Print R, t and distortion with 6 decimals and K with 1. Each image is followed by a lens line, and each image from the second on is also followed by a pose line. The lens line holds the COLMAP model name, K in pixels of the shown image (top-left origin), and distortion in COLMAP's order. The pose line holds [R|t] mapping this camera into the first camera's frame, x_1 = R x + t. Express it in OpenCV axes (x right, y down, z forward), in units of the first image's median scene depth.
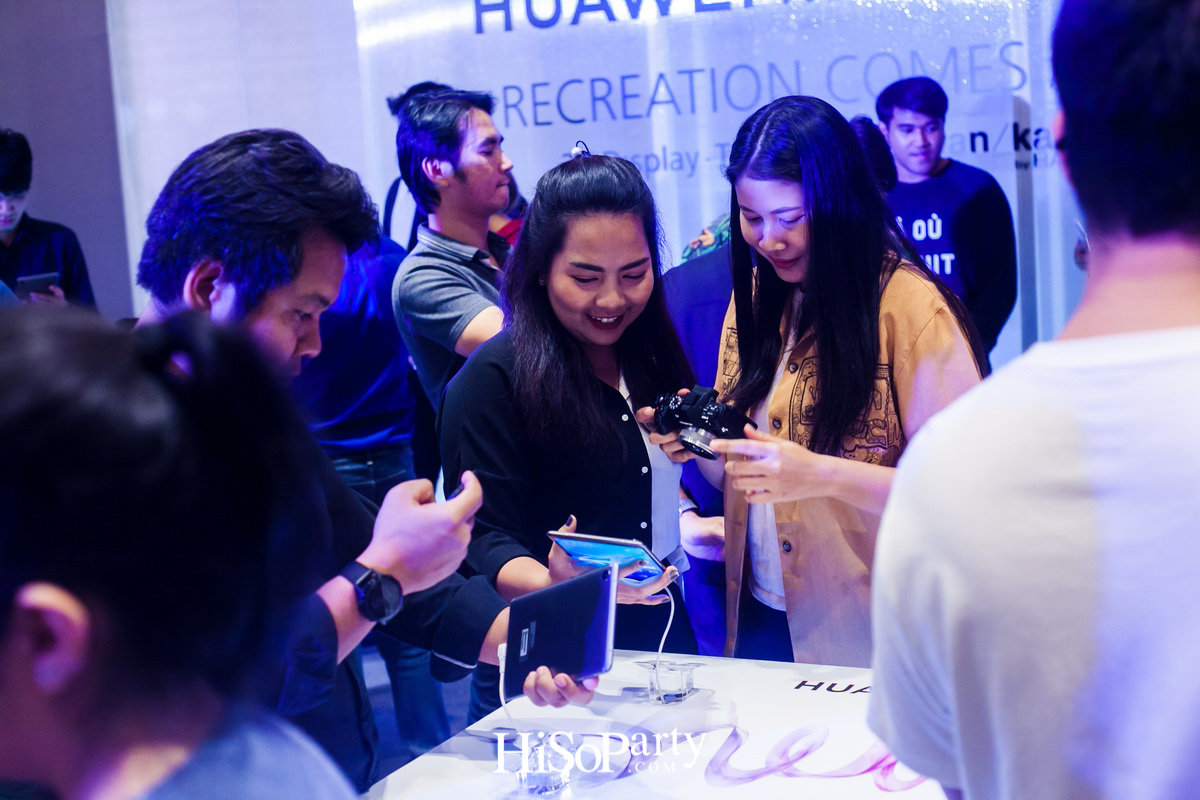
lens RADIAL K [[1781.4, 0, 597.9], [0, 1781.4, 399.6], [0, 0, 1]] dist [-0.119604, 0.000000]
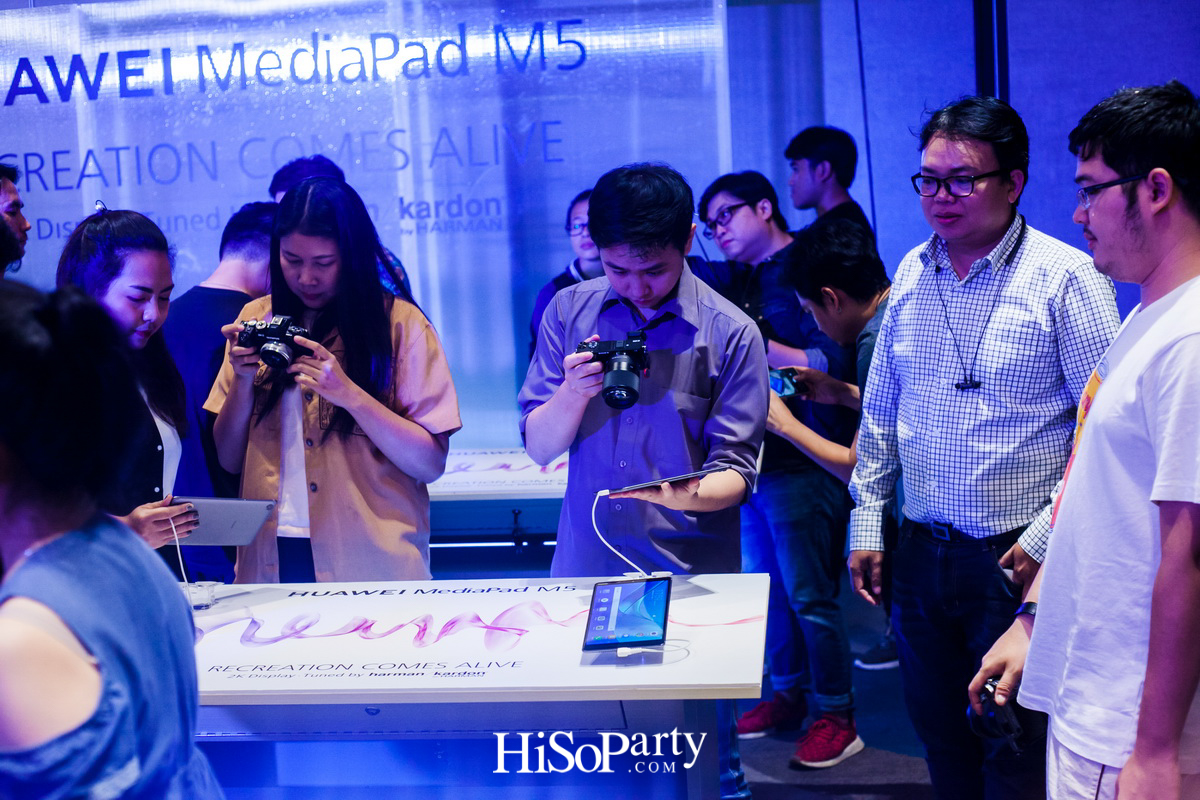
lens RADIAL K [[1781.4, 0, 604.0], [0, 1781.4, 397.8], [0, 0, 1]] dist [-0.119604, 0.000000]
pose [[0.934781, -0.017829, 0.354776, -0.059815], [0.034159, 0.998623, -0.039819, 0.029884], [-0.353578, 0.049341, 0.934103, -0.156146]]
